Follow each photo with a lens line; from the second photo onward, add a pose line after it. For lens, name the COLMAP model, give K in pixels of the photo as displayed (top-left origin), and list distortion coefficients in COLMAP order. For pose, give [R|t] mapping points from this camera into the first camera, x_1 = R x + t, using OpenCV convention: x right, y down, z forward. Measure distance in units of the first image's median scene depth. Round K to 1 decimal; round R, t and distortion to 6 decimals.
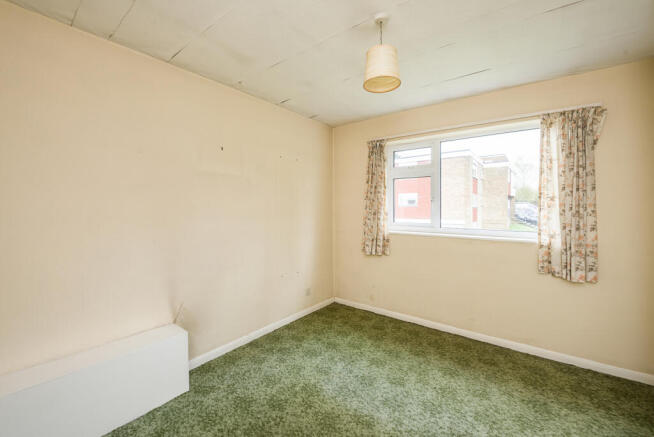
lens RADIAL K [[274.6, 0, 316.0], [0, 274.6, 202.4], [0, 0, 1]] dist [-0.000861, -0.000248]
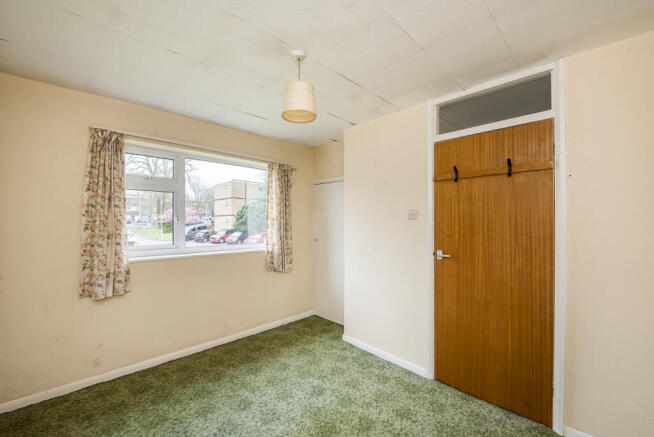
lens RADIAL K [[274.6, 0, 331.0], [0, 274.6, 217.9], [0, 0, 1]] dist [-0.000861, -0.000248]
pose [[0.109717, 0.013568, 0.993870, -0.579538], [-0.015737, 0.999805, -0.011912, -0.010284], [-0.993838, -0.014334, 0.109909, 0.521474]]
